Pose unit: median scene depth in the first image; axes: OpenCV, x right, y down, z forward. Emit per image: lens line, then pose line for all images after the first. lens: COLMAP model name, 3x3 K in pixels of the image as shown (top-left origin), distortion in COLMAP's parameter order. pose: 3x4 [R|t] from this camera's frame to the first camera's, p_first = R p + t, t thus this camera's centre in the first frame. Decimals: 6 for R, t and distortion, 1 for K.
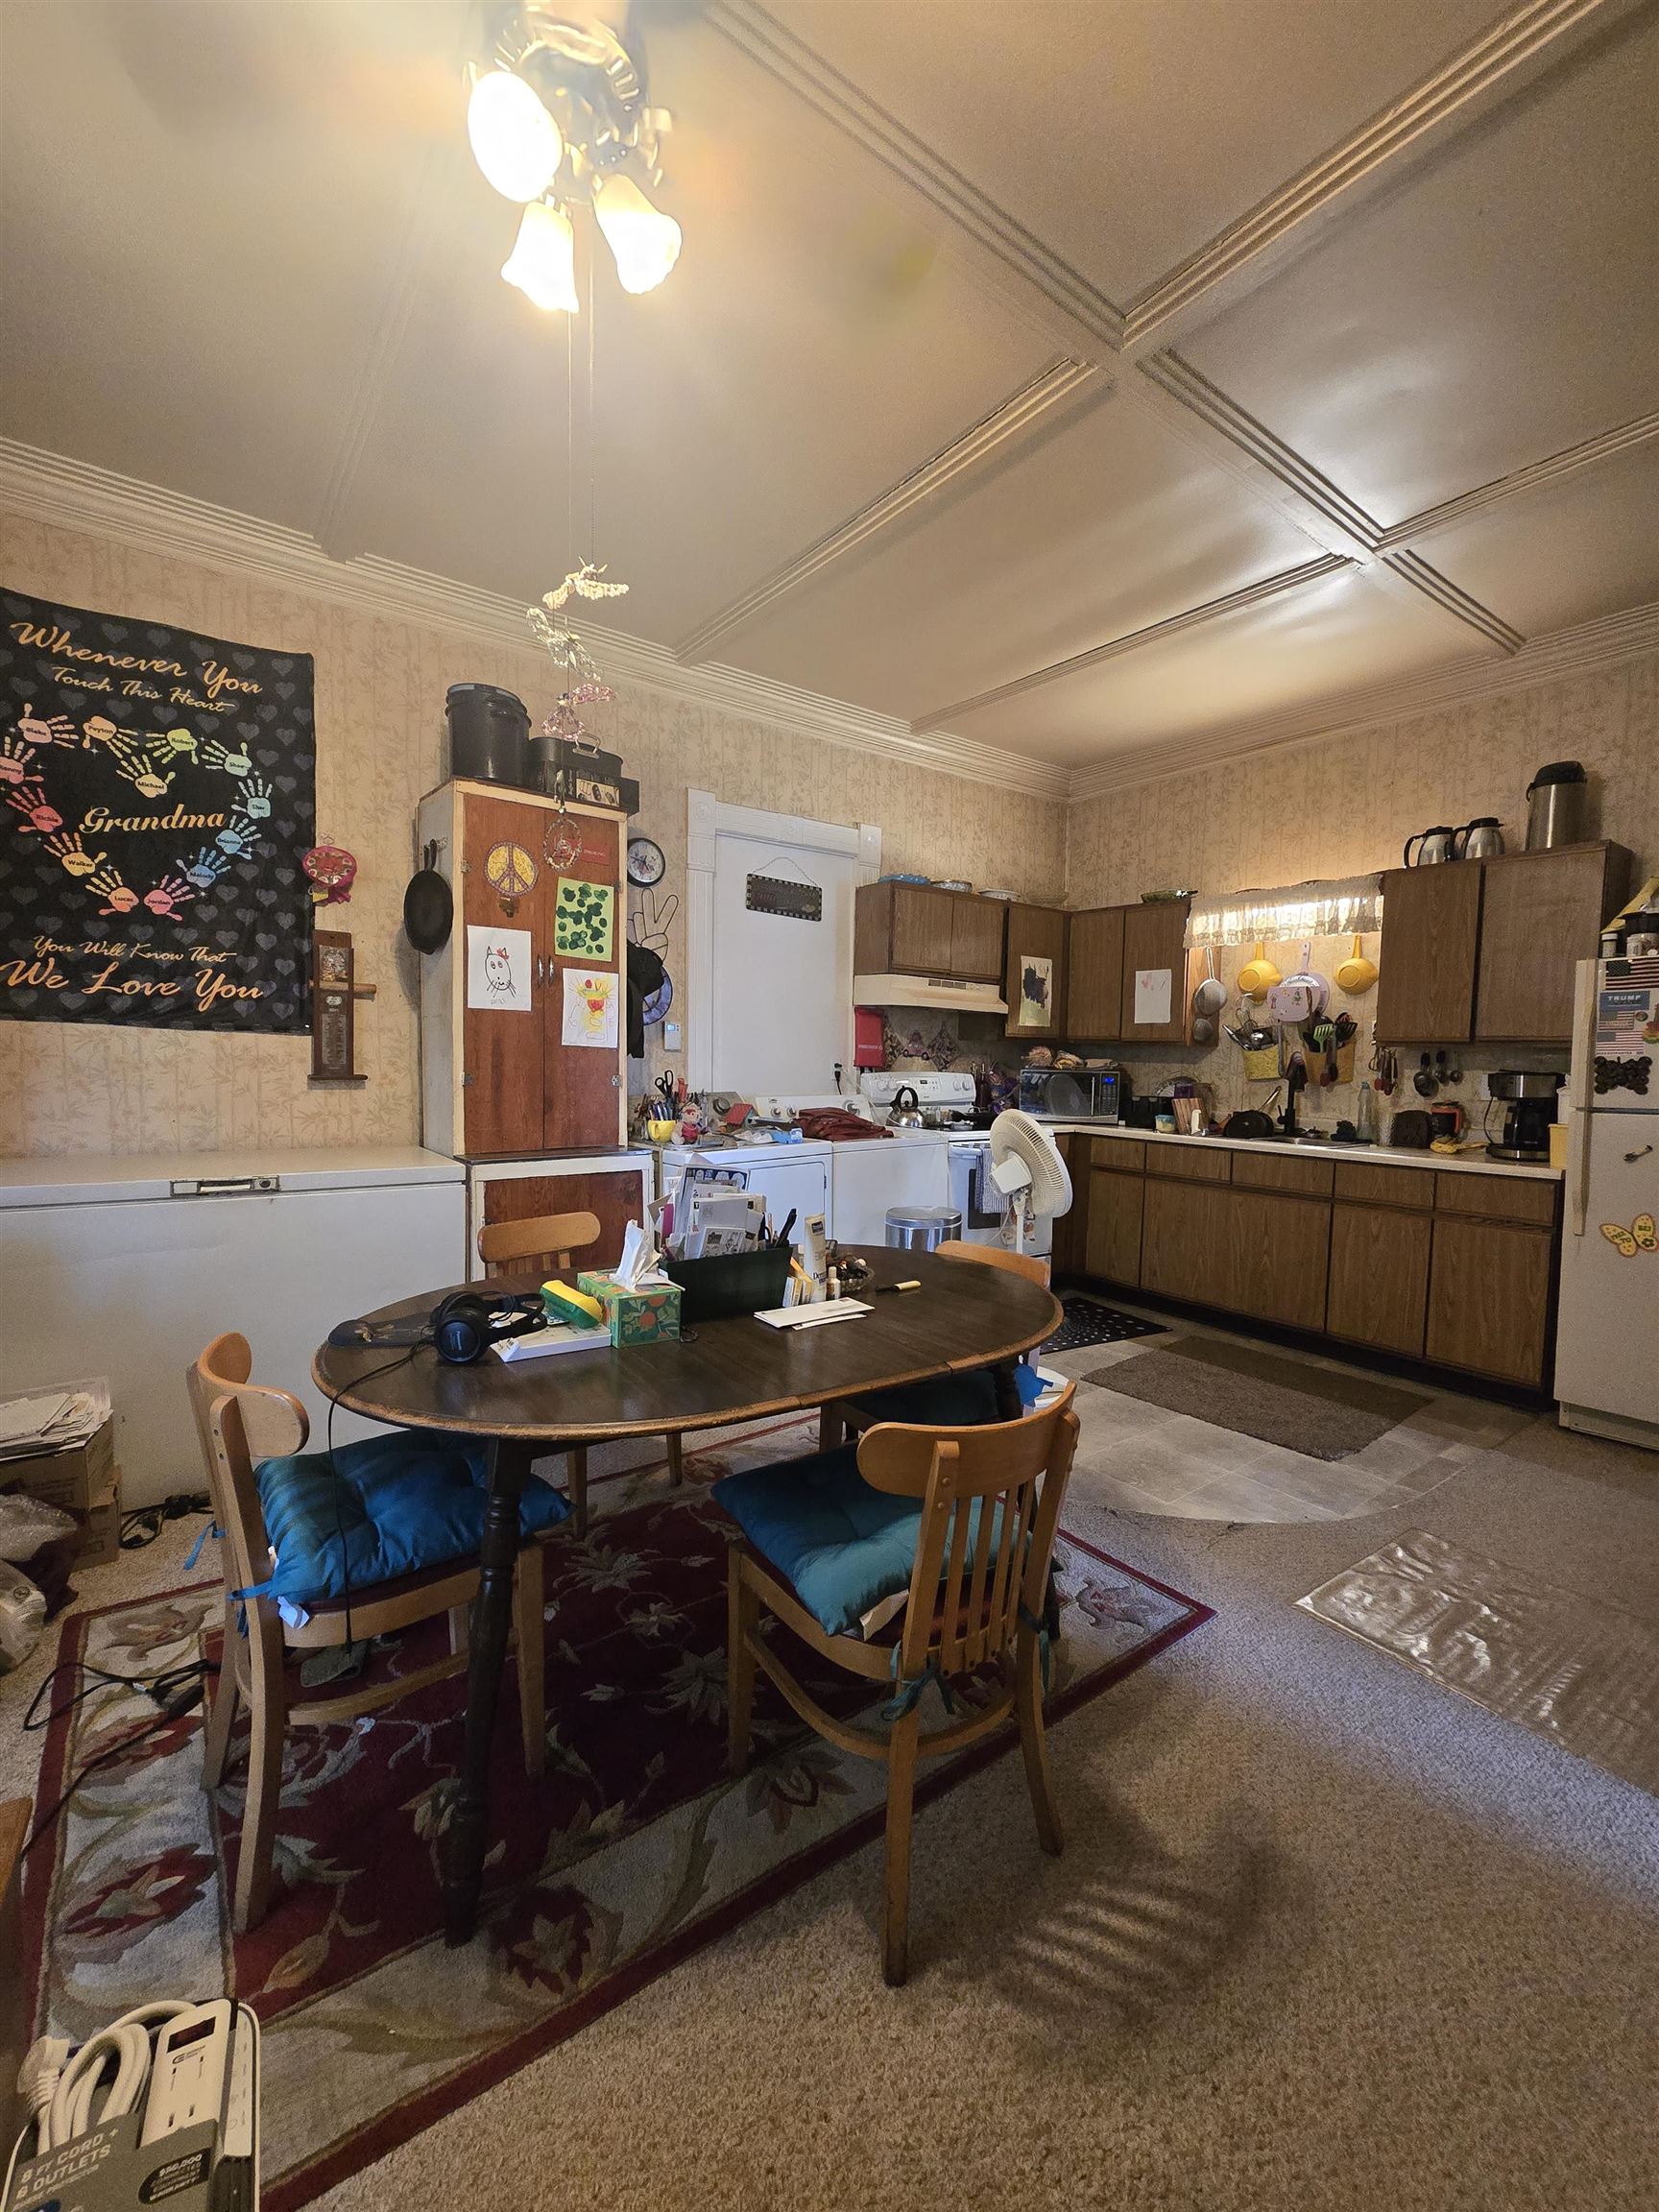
lens RADIAL K [[900.5, 0, 844.6], [0, 900.5, 1112.8], [0, 0, 1]] dist [-0.002250, 0.000917]
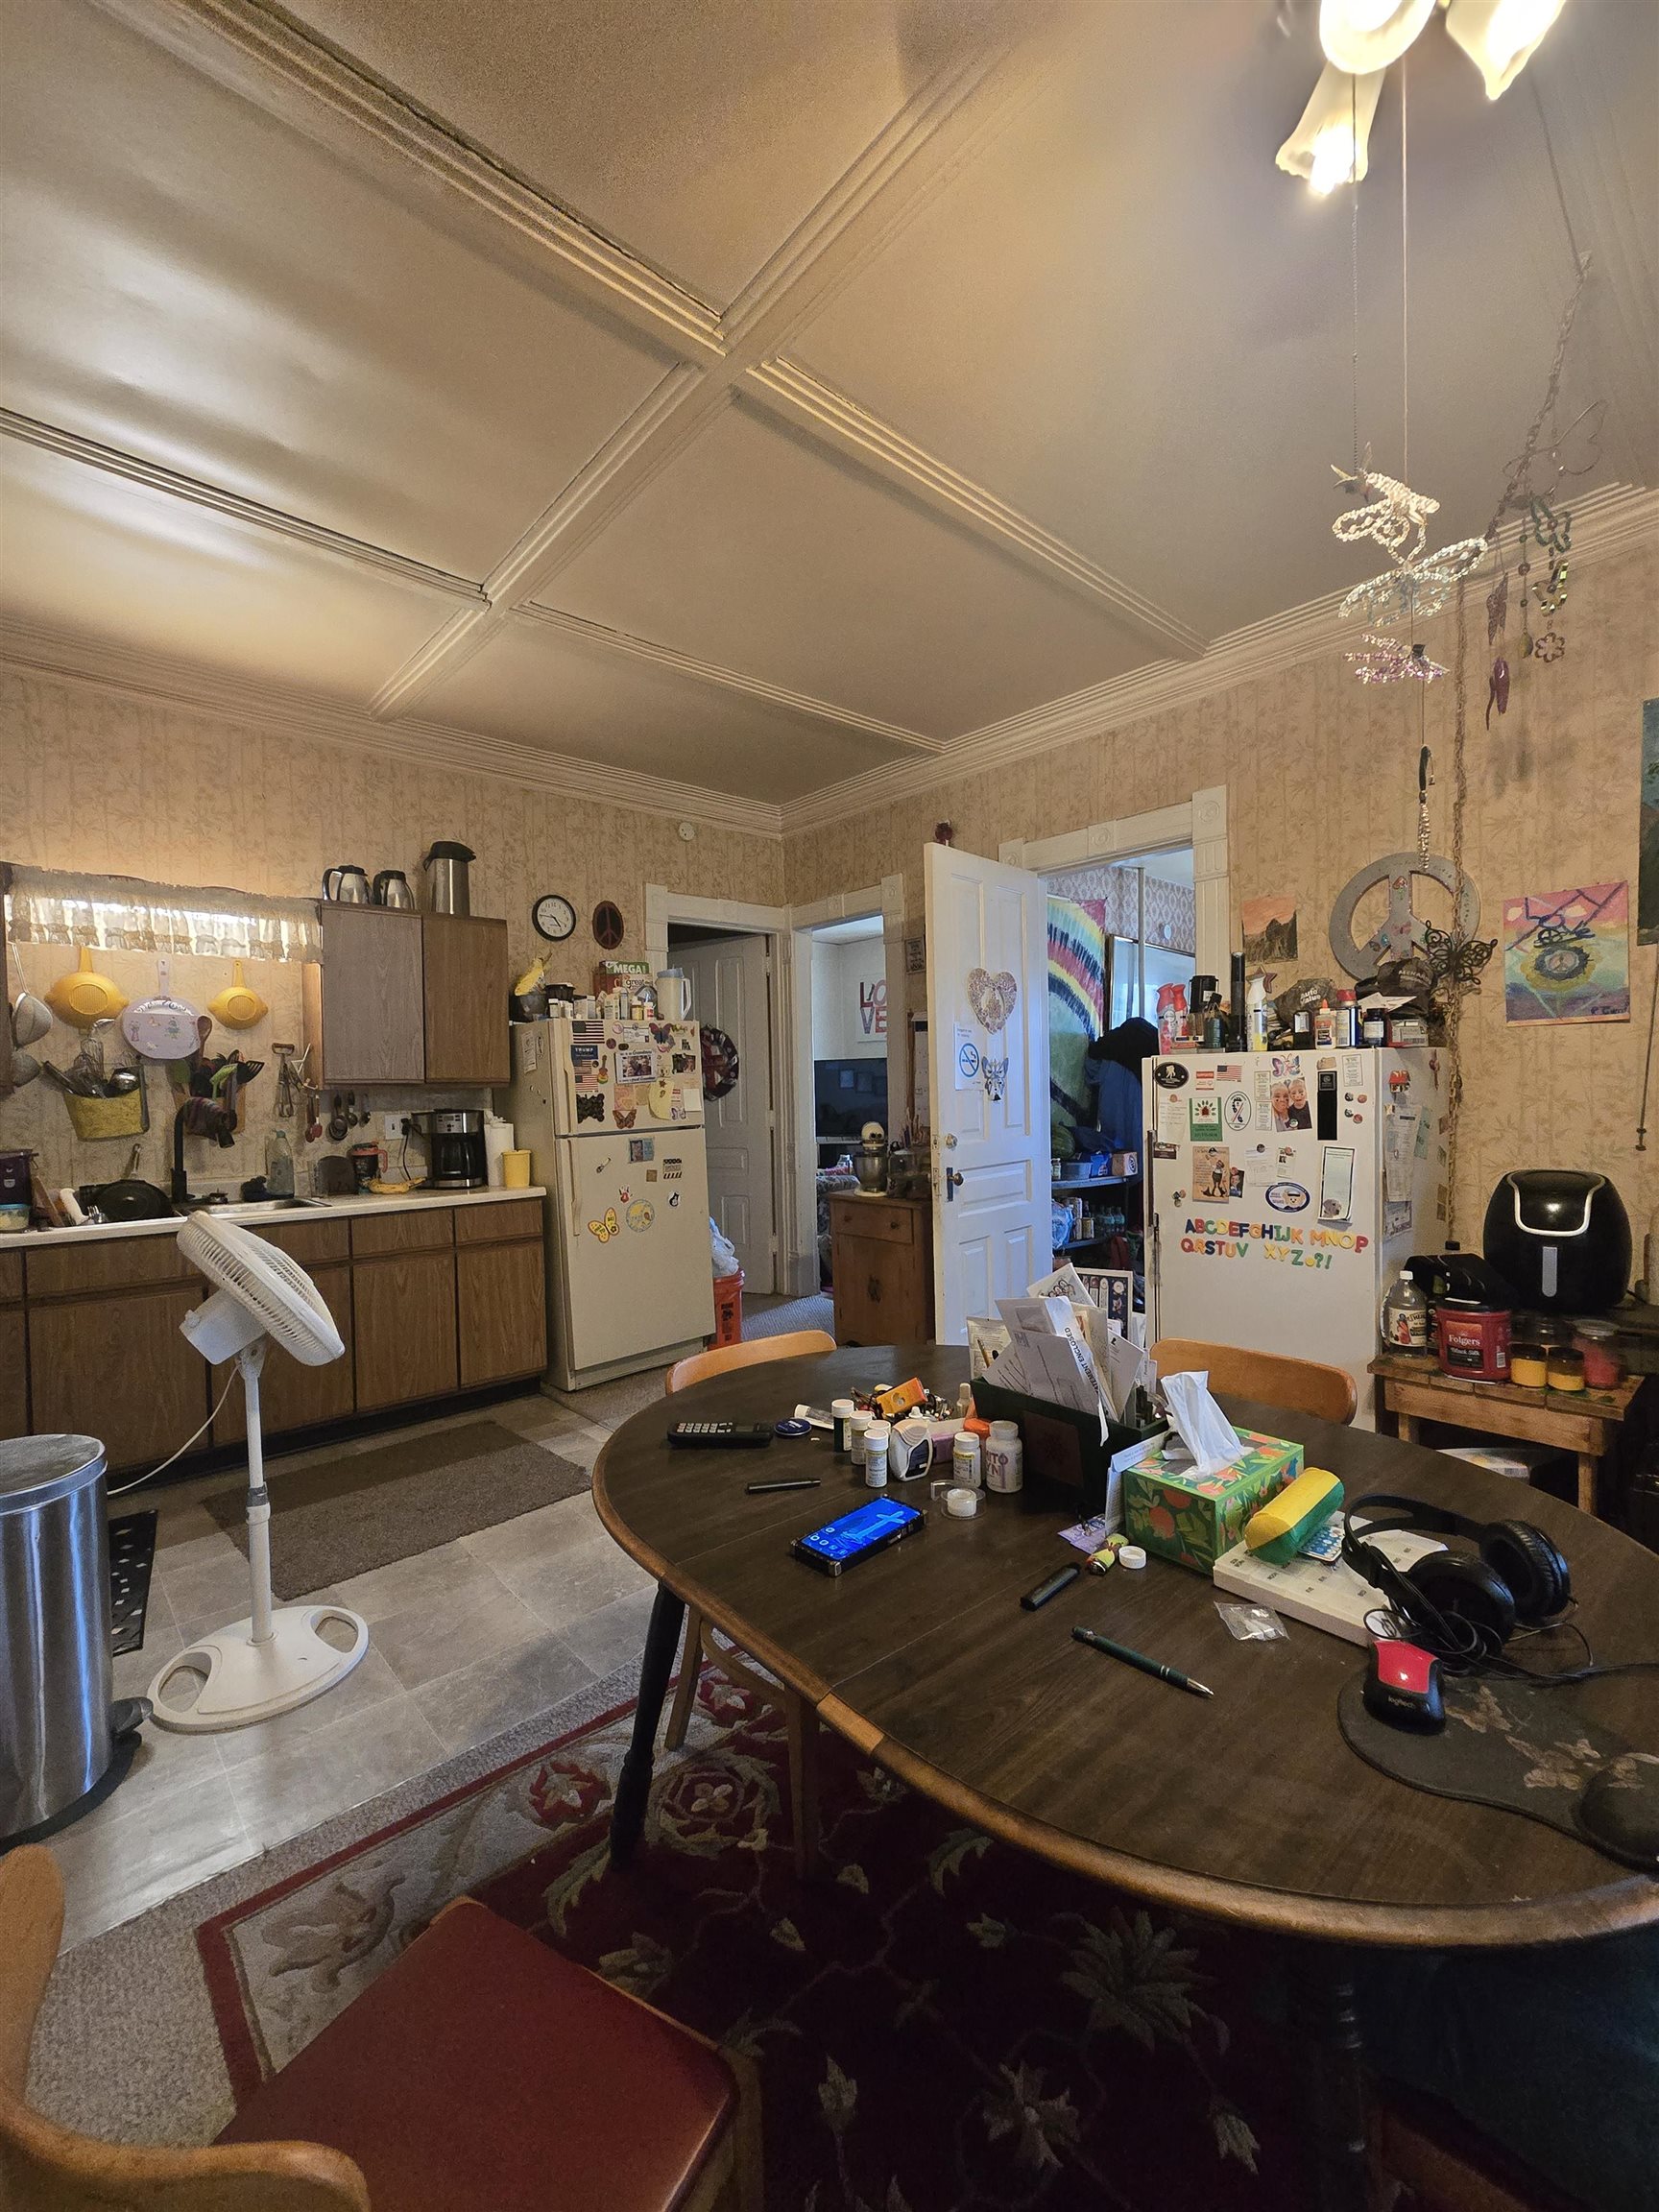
lens RADIAL K [[908.0, 0, 837.2], [0, 908.0, 1117.2], [0, 0, 1]] dist [0.000711, 0.000380]
pose [[-0.087222, -0.044922, 0.995176, -0.373478], [0.081535, 0.995309, 0.052074, -0.051137], [-0.992847, 0.085684, -0.083150, 0.561179]]
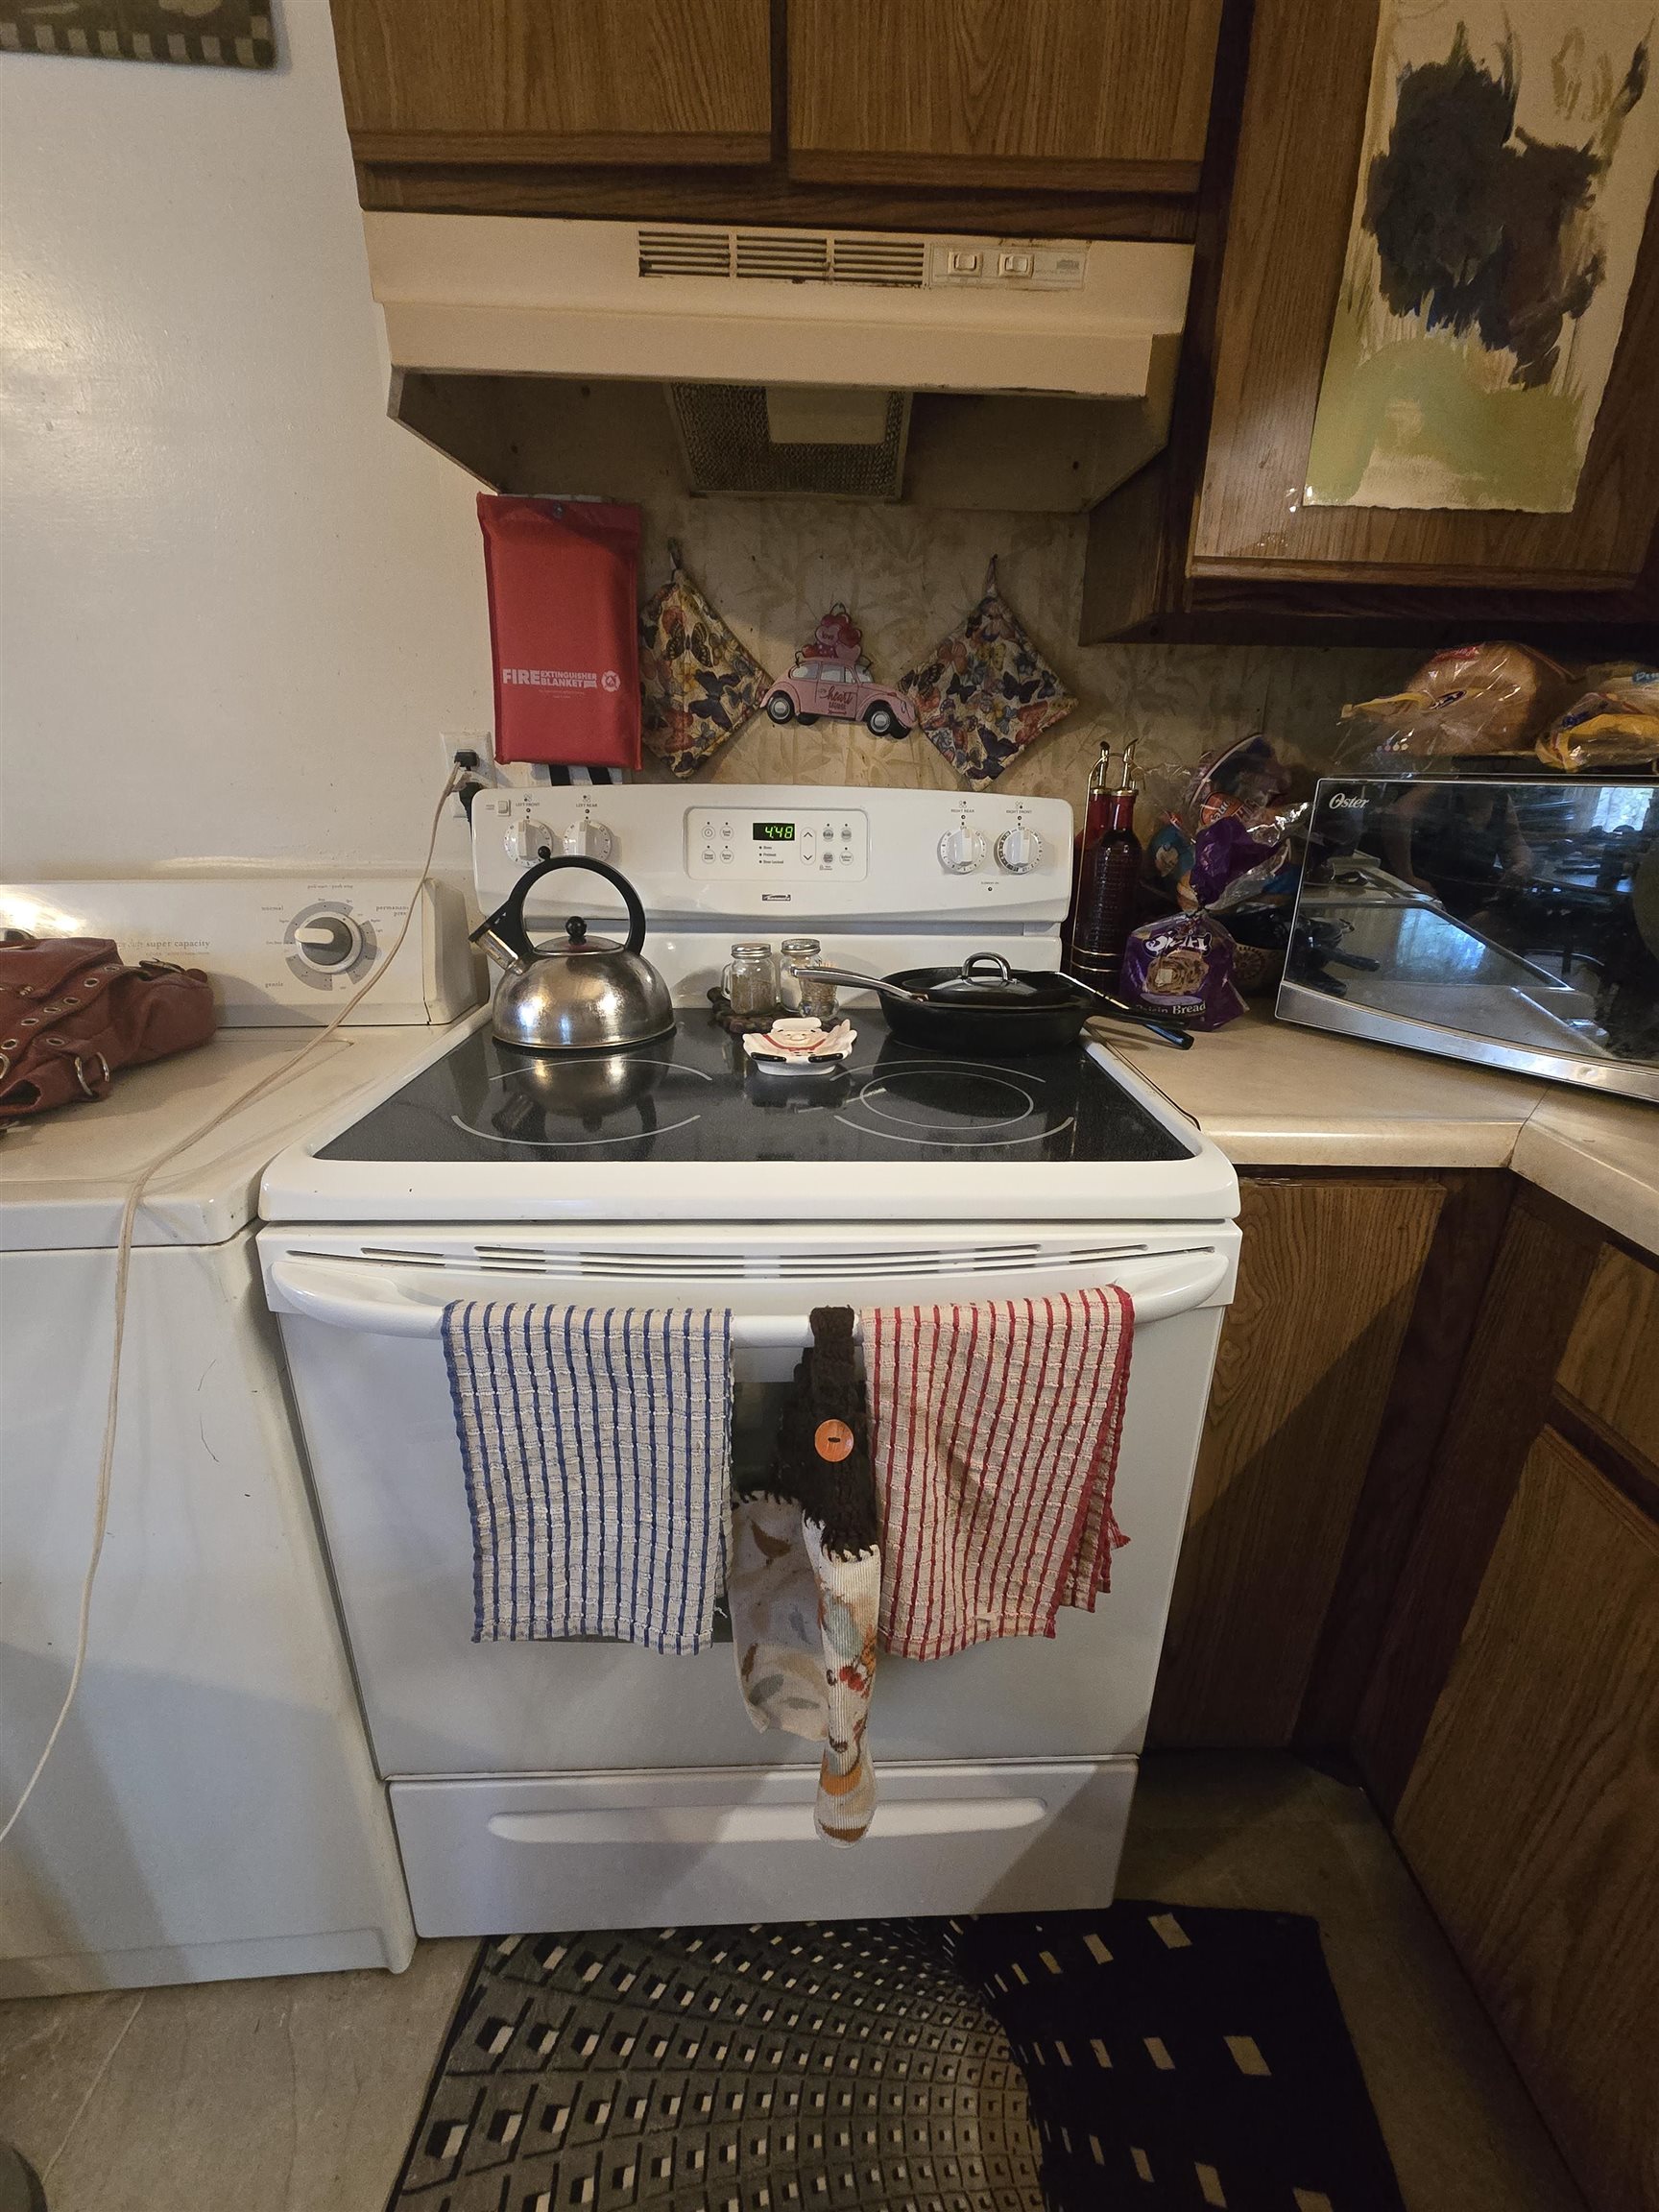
lens RADIAL K [[900.5, 0, 844.6], [0, 900.5, 1112.8], [0, 0, 1]] dist [-0.002250, 0.000917]
pose [[0.814807, 0.197693, -0.544983, 0.299862], [-0.033047, 0.954371, 0.296790, -0.041430], [0.578789, -0.223817, 0.784161, 0.979230]]
